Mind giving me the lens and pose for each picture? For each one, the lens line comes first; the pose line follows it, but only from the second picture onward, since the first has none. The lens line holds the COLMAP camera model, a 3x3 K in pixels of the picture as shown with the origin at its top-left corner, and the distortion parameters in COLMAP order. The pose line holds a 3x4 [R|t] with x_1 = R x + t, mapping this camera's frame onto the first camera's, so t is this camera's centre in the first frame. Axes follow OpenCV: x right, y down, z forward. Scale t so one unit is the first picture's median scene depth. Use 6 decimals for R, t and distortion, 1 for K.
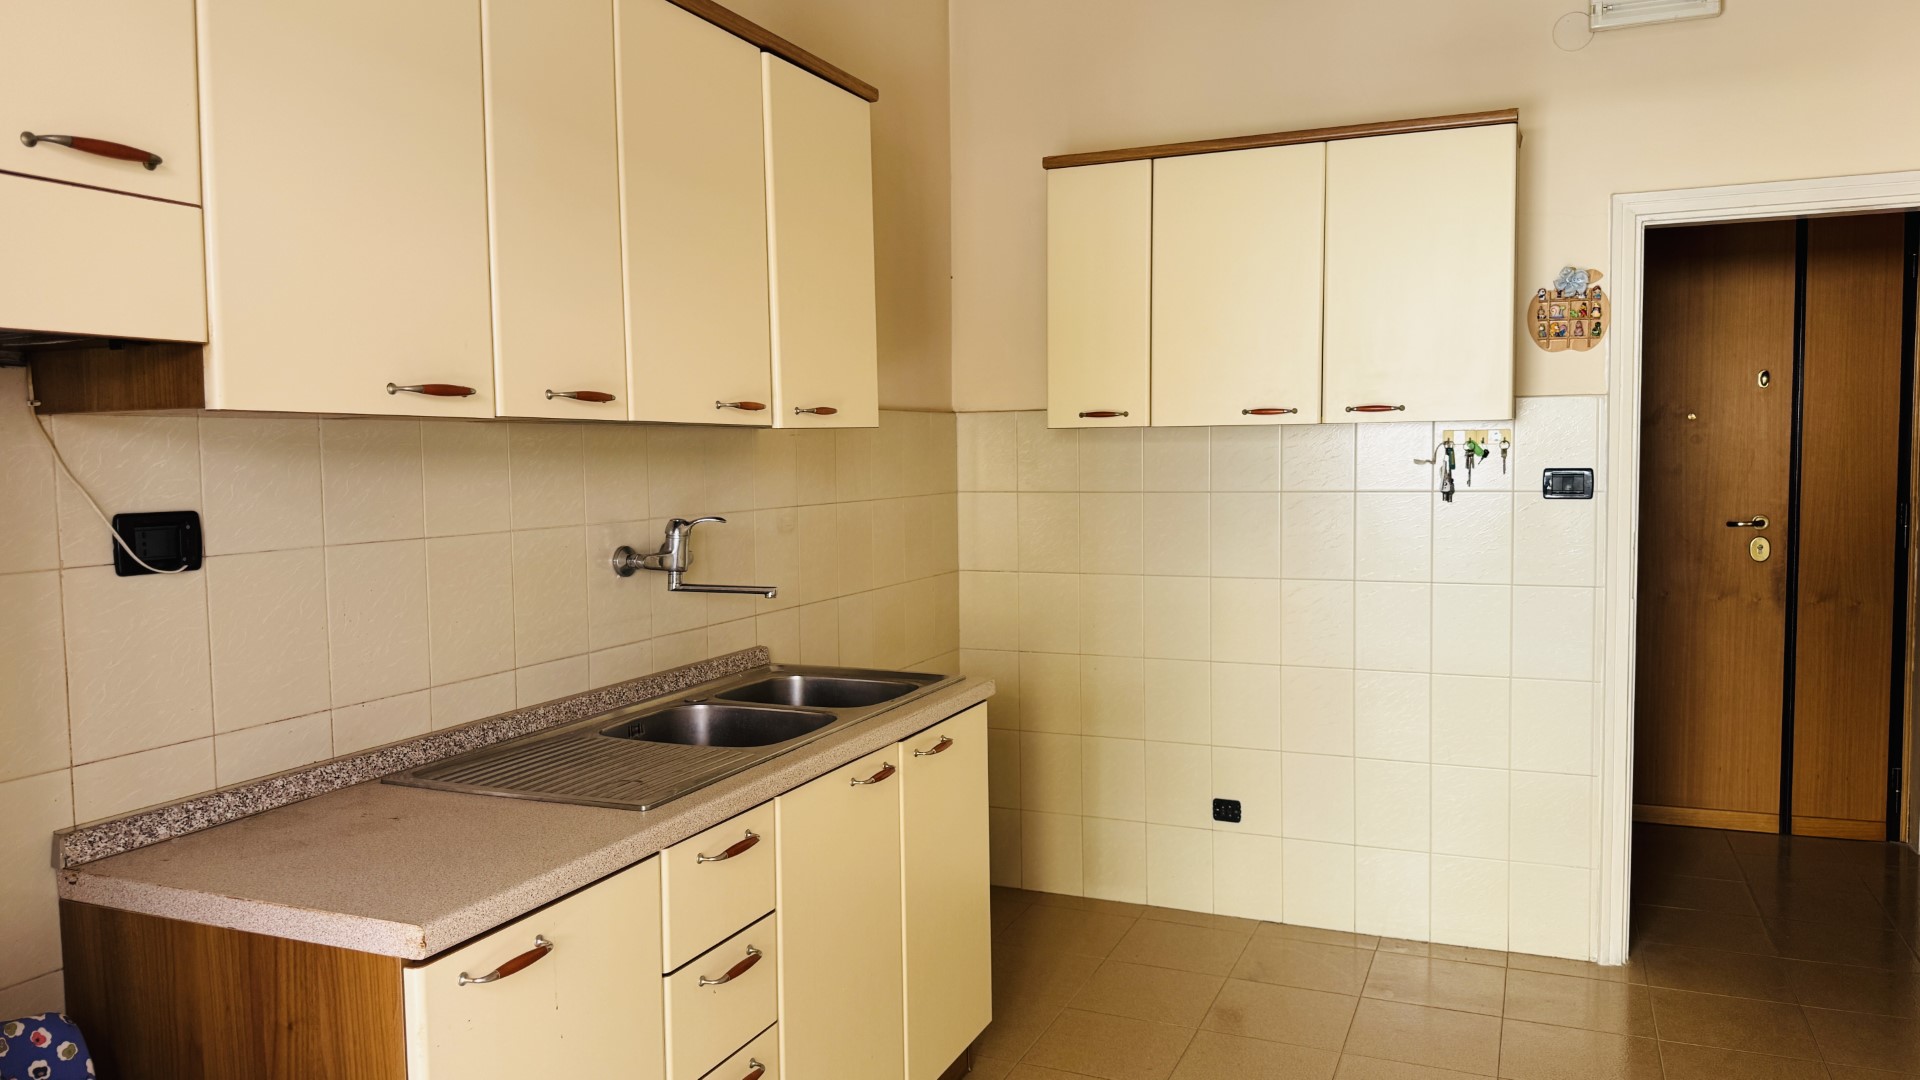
lens RADIAL K [[1370.4, 0, 965.3], [0, 1370.4, 538.2], [0, 0, 1]] dist [0.018567, -0.017422]
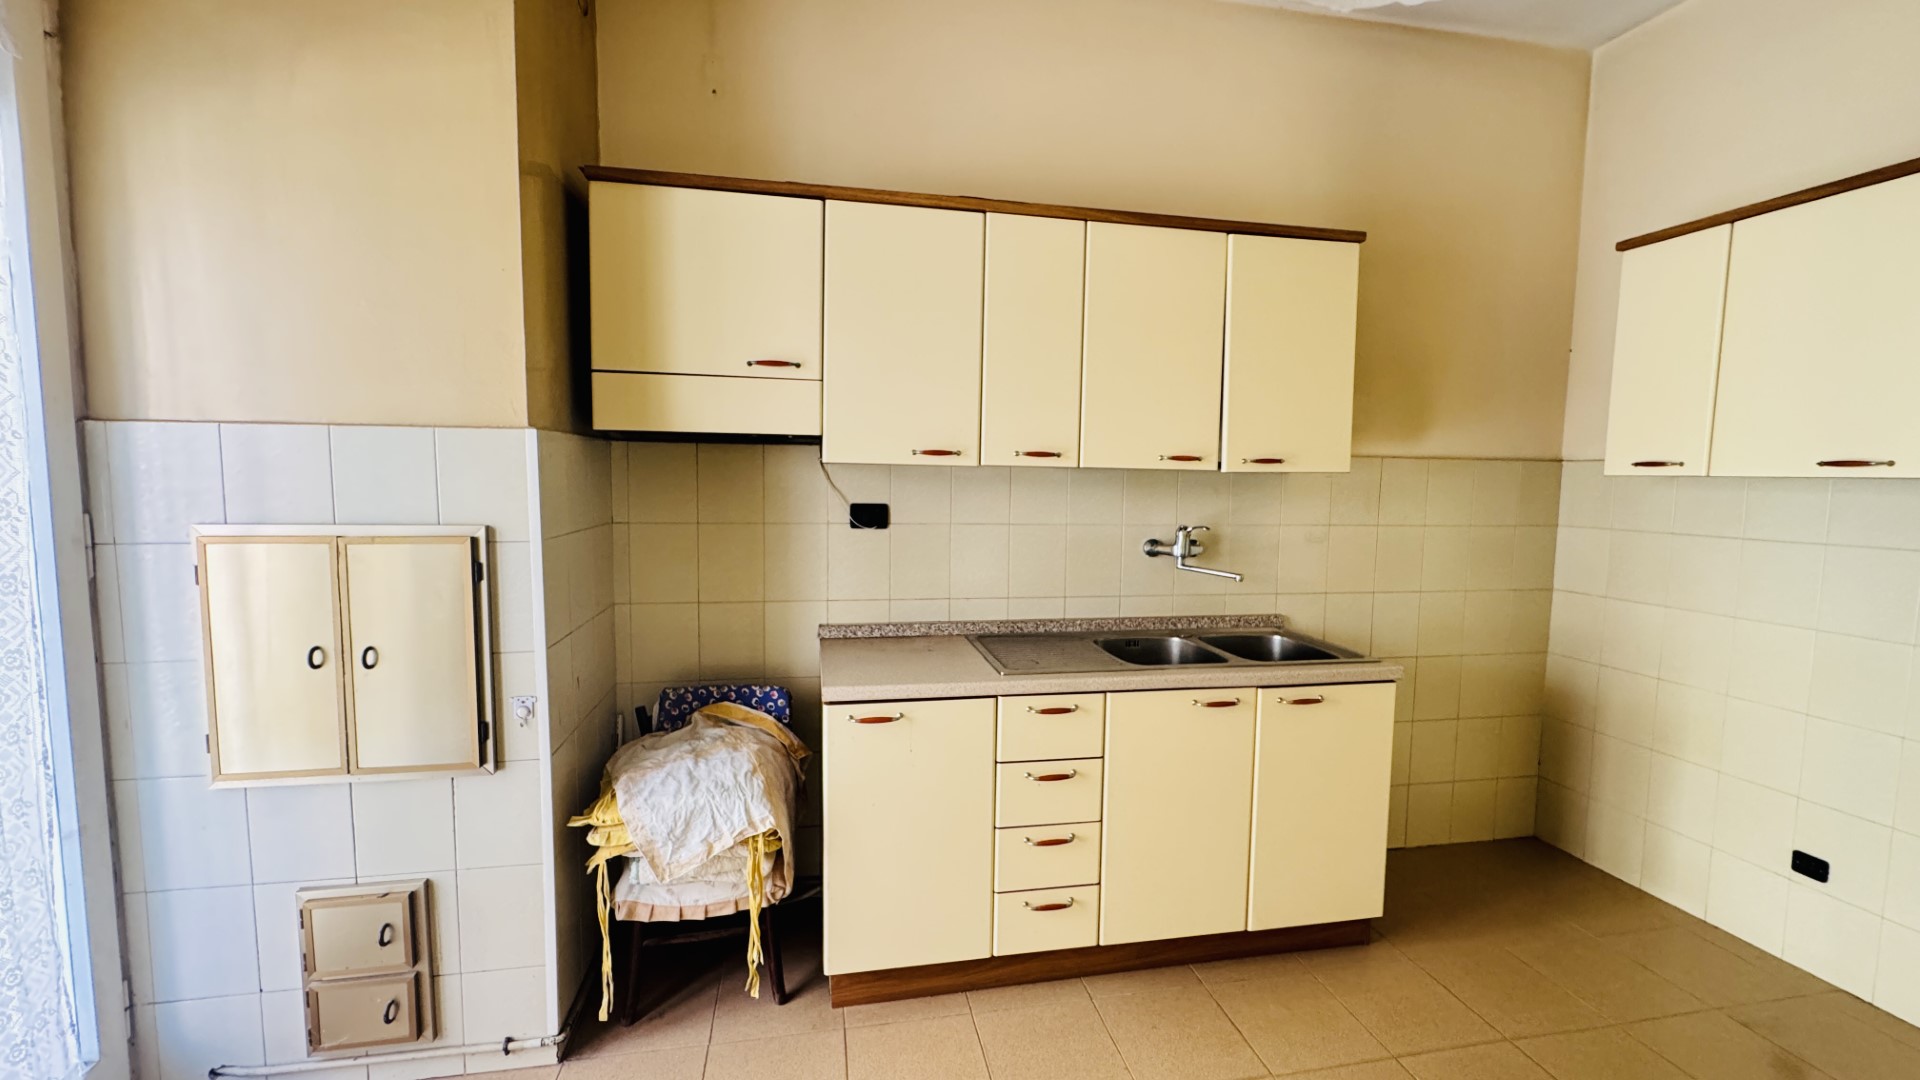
lens RADIAL K [[776.3, 0, 953.1], [0, 776.3, 535.2], [0, 0, 1]] dist [-0.001492, 0.000431]
pose [[0.551184, 0.083156, -0.830230, 0.491319], [-0.076443, 0.995869, 0.048997, -0.032461], [0.830875, 0.036459, 0.555264, 0.281578]]
